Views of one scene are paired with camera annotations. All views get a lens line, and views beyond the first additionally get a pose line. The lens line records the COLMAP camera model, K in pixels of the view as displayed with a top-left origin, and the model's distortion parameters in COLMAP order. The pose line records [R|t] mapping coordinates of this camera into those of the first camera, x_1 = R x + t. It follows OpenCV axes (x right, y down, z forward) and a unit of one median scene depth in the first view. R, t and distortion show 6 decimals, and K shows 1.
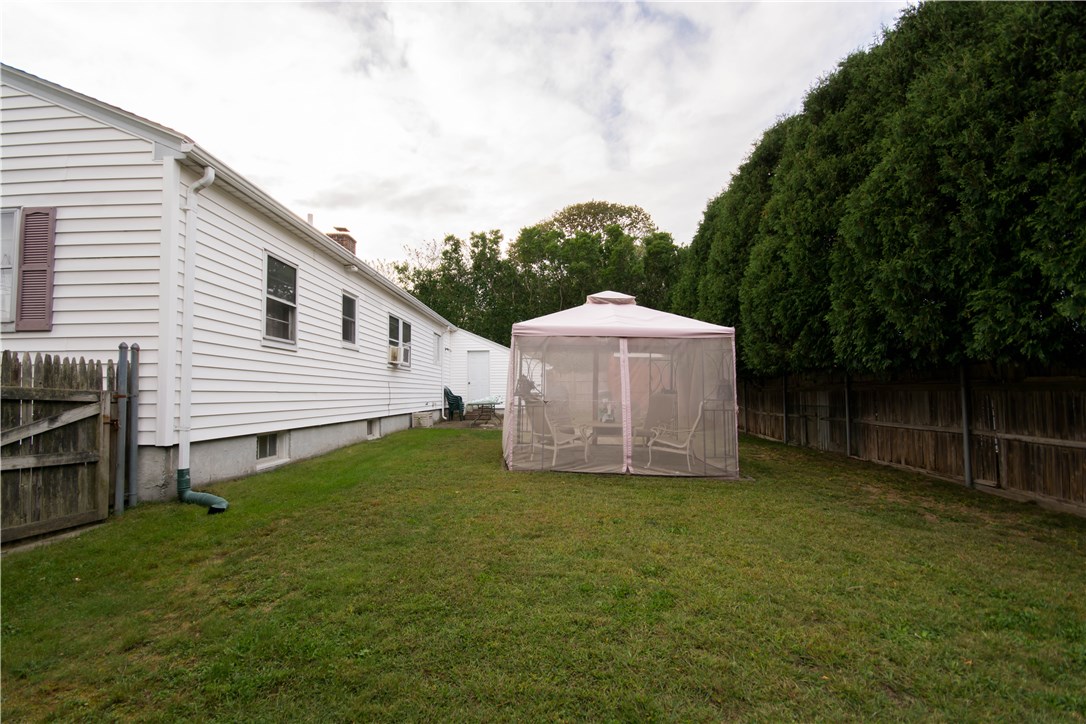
lens RADIAL K [[465.0, 0, 526.7], [0, 465.0, 370.0], [0, 0, 1]] dist [-0.018460, 0.000219]
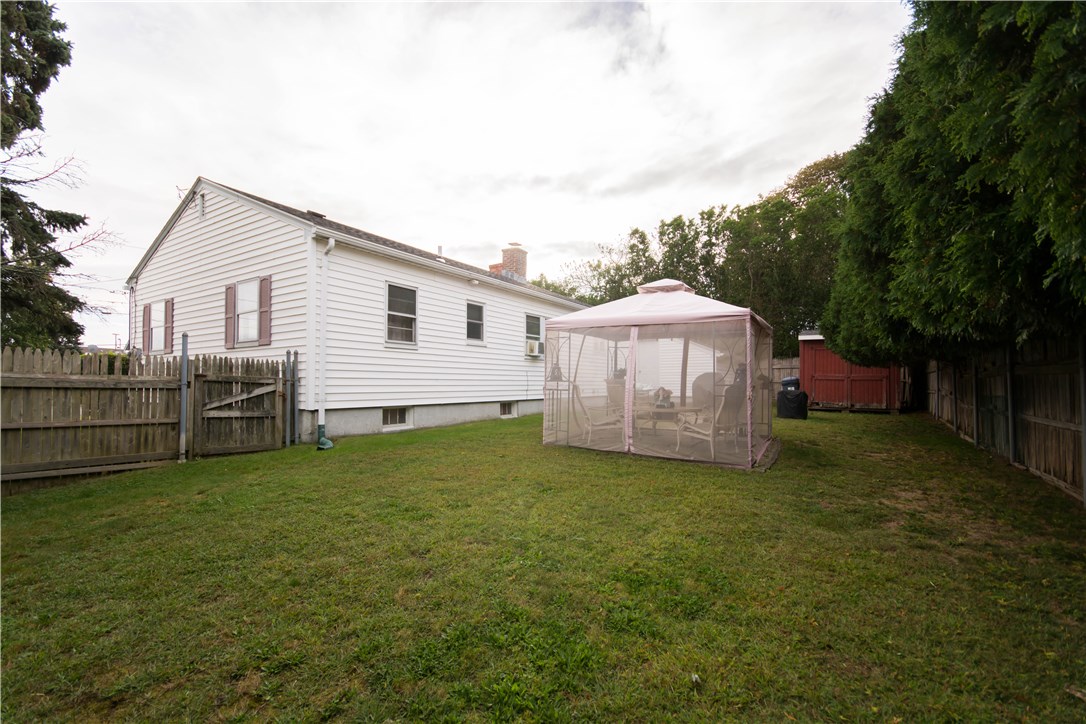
lens RADIAL K [[465.0, 0, 537.4], [0, 465.0, 368.2], [0, 0, 1]] dist [-0.018460, 0.000219]
pose [[0.864228, -0.016314, -0.502835, 0.586434], [0.025240, 0.999621, 0.010949, 0.010368], [0.502466, -0.022154, 0.864313, -0.033038]]
